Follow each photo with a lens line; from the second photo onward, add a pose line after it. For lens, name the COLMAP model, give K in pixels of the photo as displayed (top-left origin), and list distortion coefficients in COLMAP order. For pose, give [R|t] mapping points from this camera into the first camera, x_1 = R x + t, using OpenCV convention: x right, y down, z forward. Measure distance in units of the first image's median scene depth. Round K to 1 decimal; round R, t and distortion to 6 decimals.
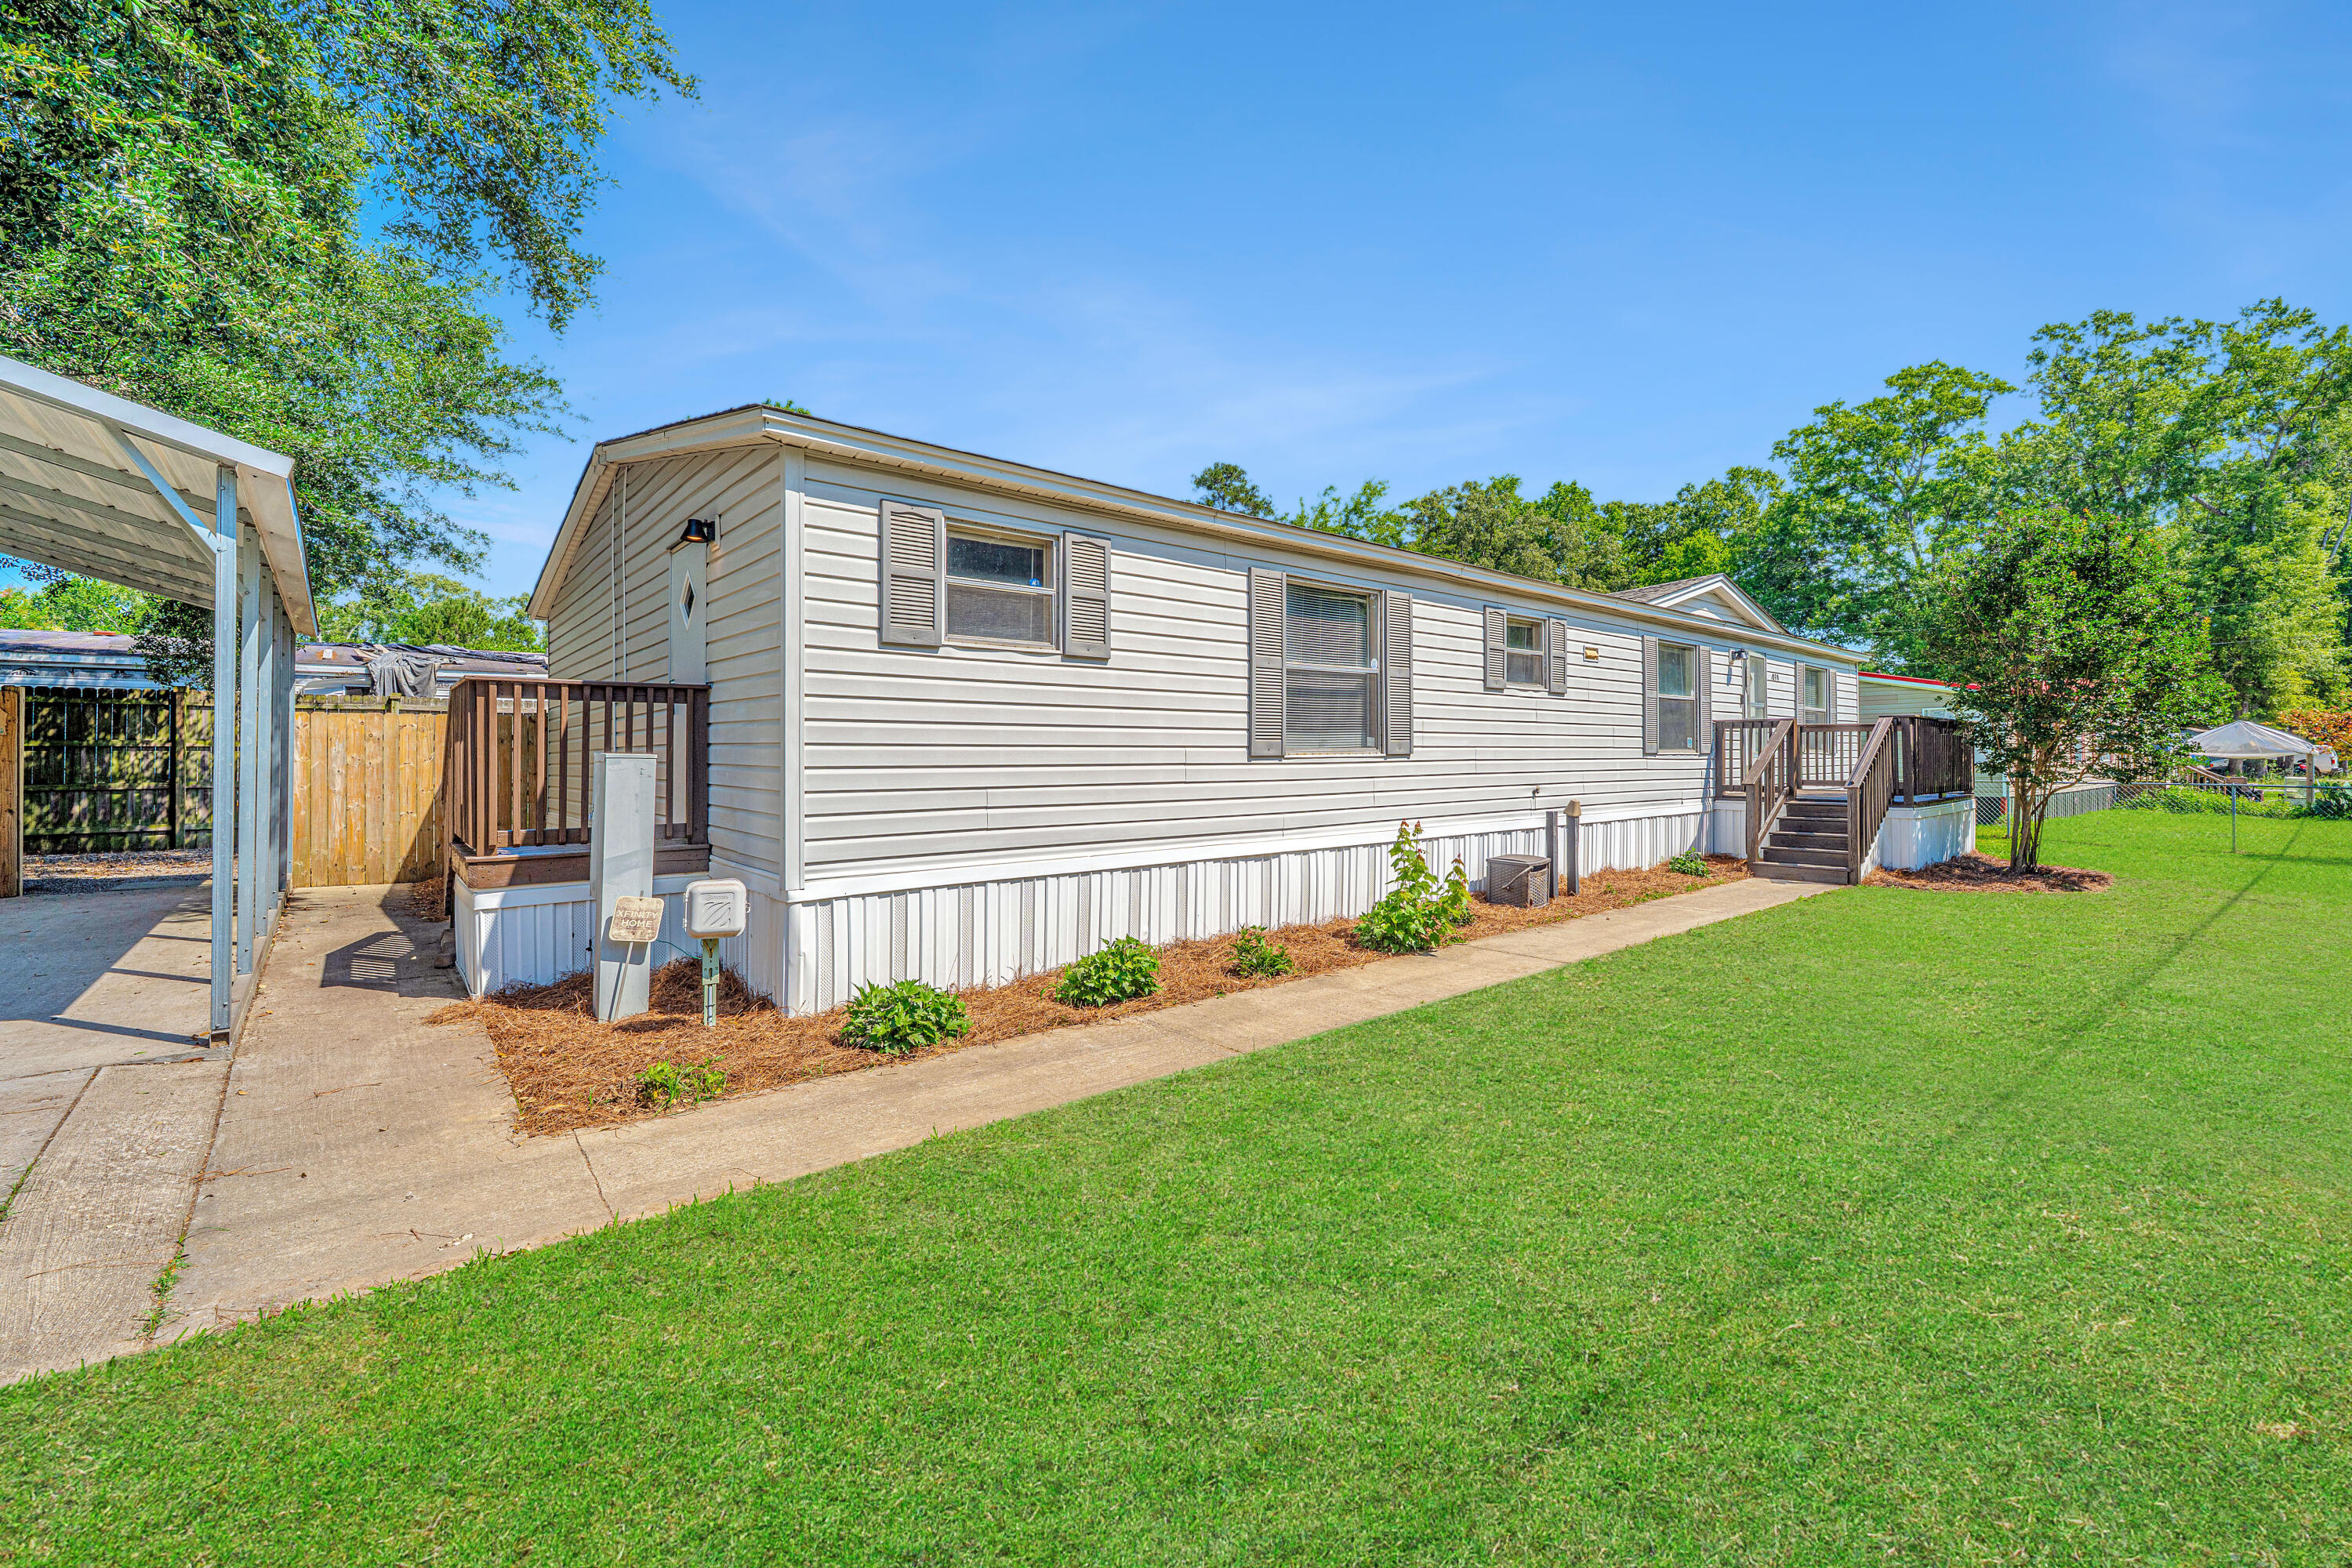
lens RADIAL K [[963.3, 0, 1177.1], [0, 963.3, 741.0], [0, 0, 1]] dist [-0.001303, -0.000025]
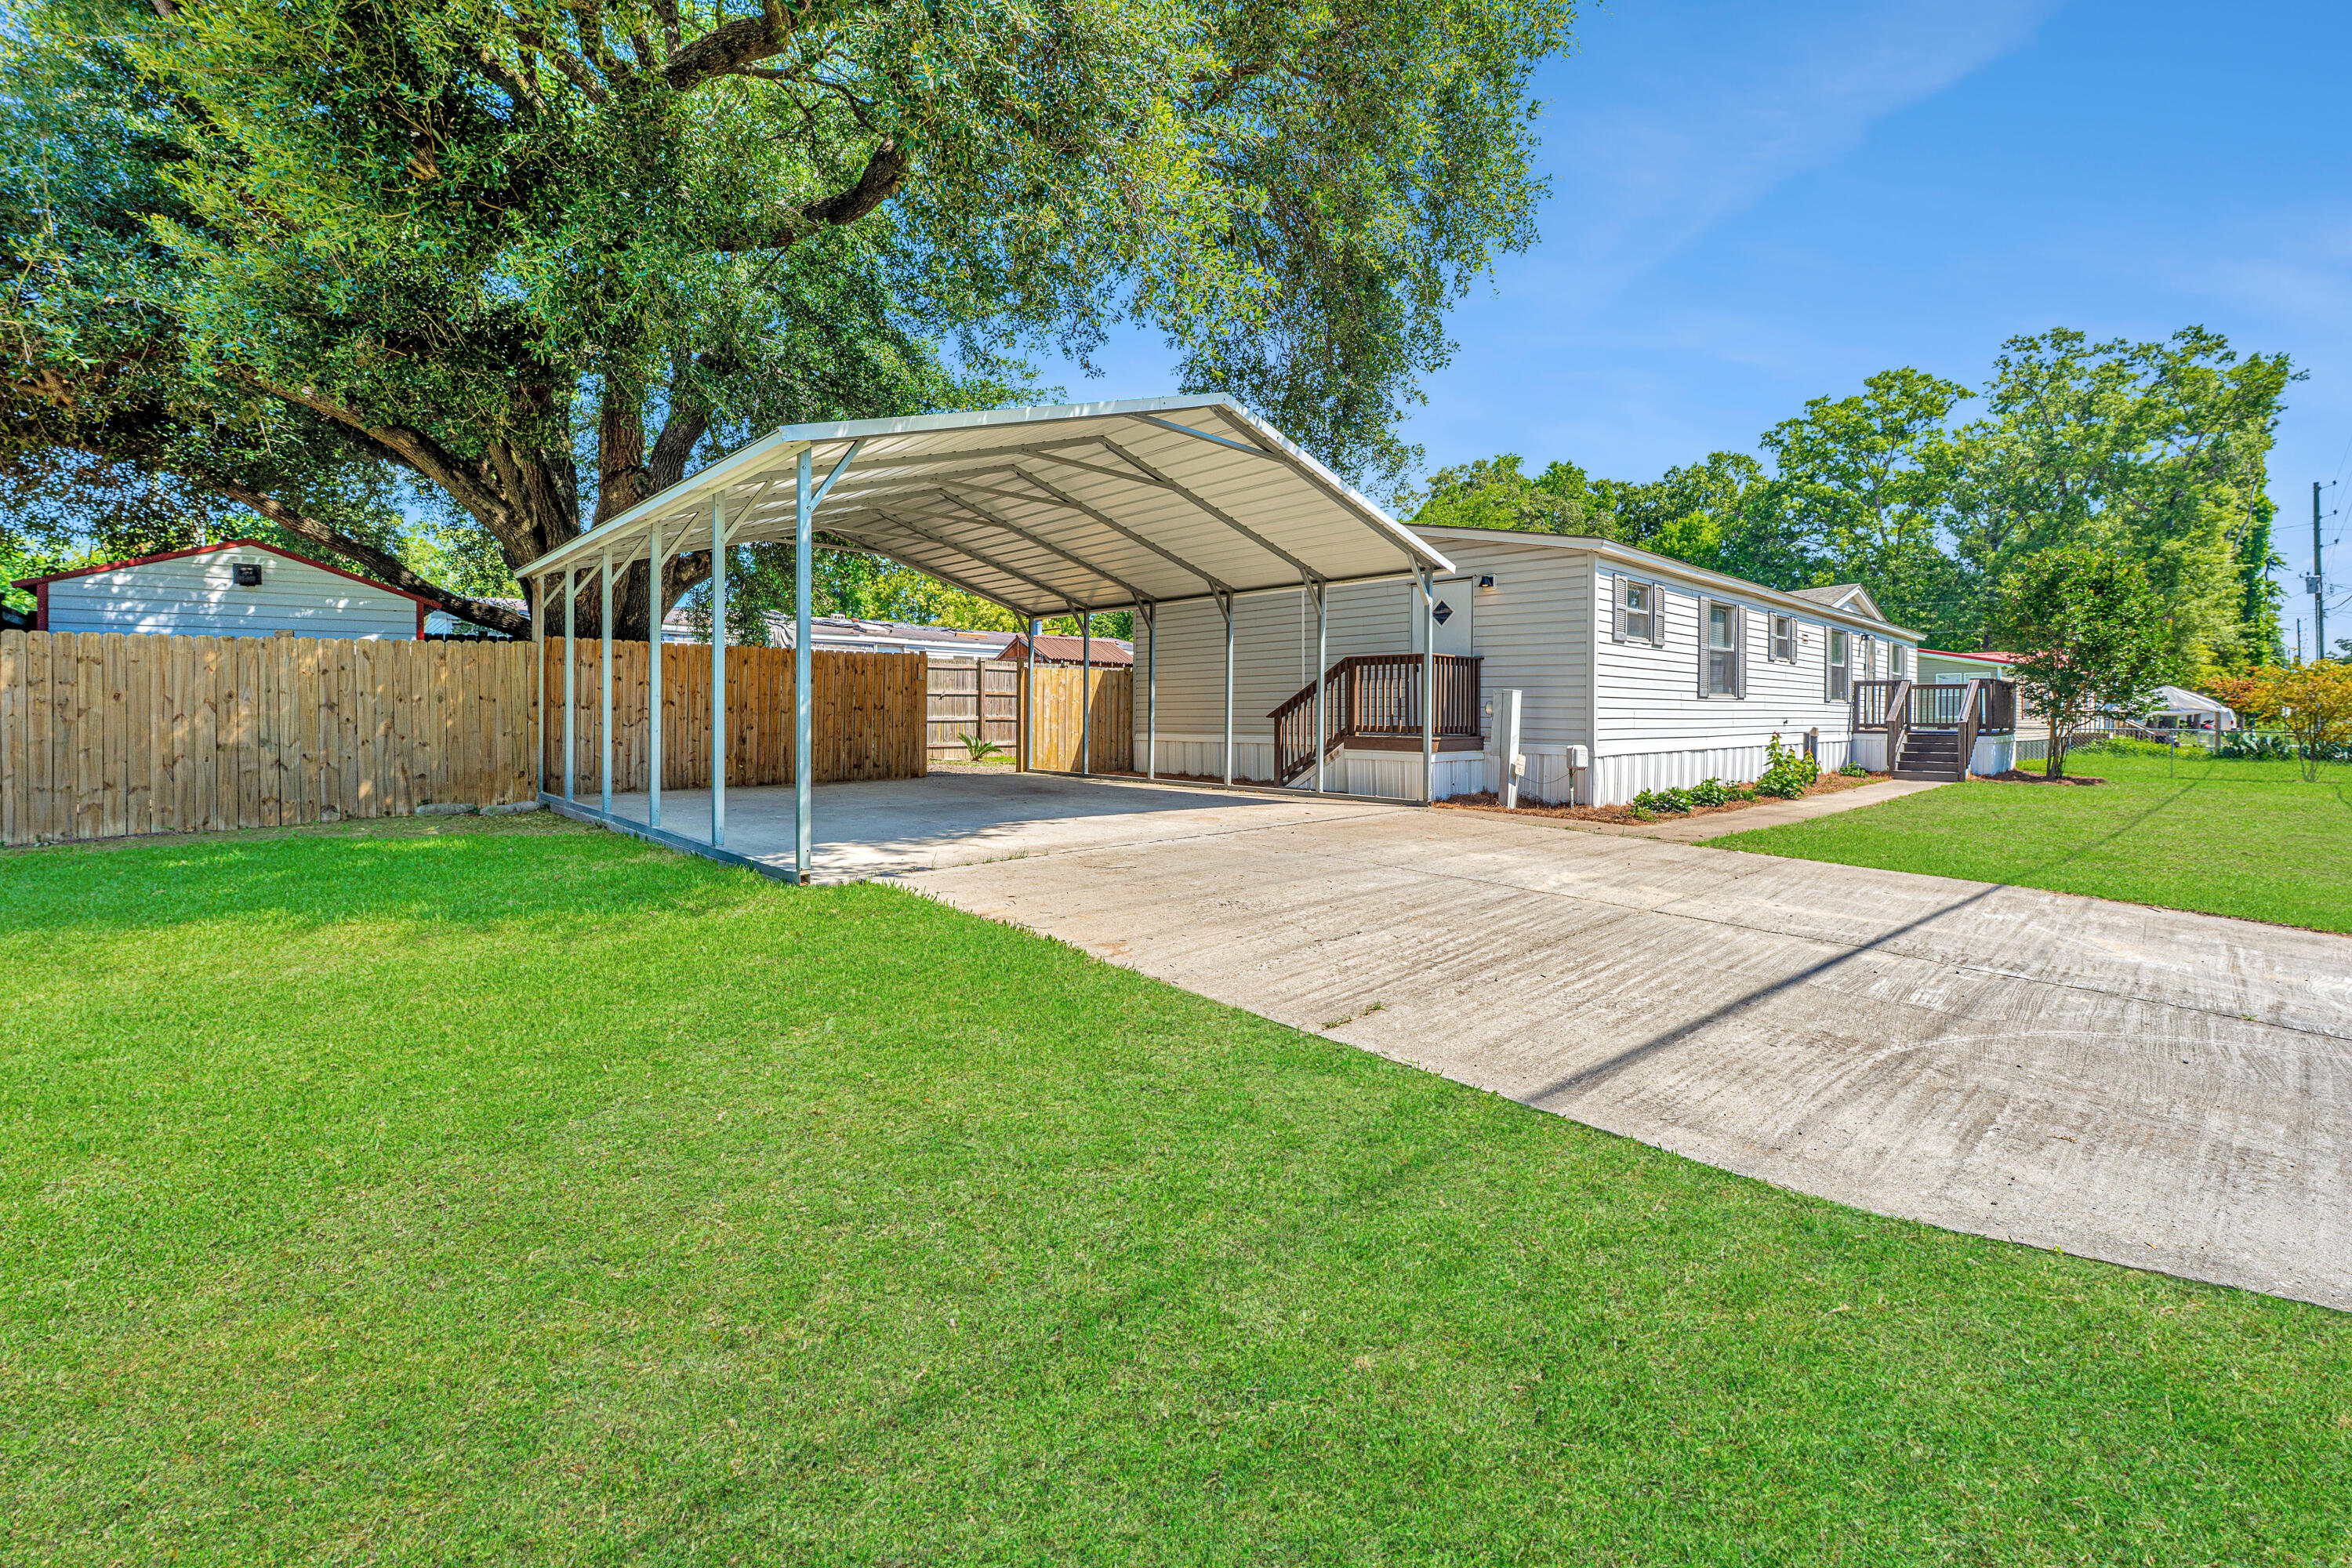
lens RADIAL K [[964.8, 0, 1166.3], [0, 964.8, 718.6], [0, 0, 1]] dist [0.001232, -0.000056]
pose [[0.998986, 0.006809, 0.044515, -0.639074], [-0.007692, 0.999776, 0.019694, 0.017835], [-0.044371, -0.020016, 0.998815, -0.510317]]
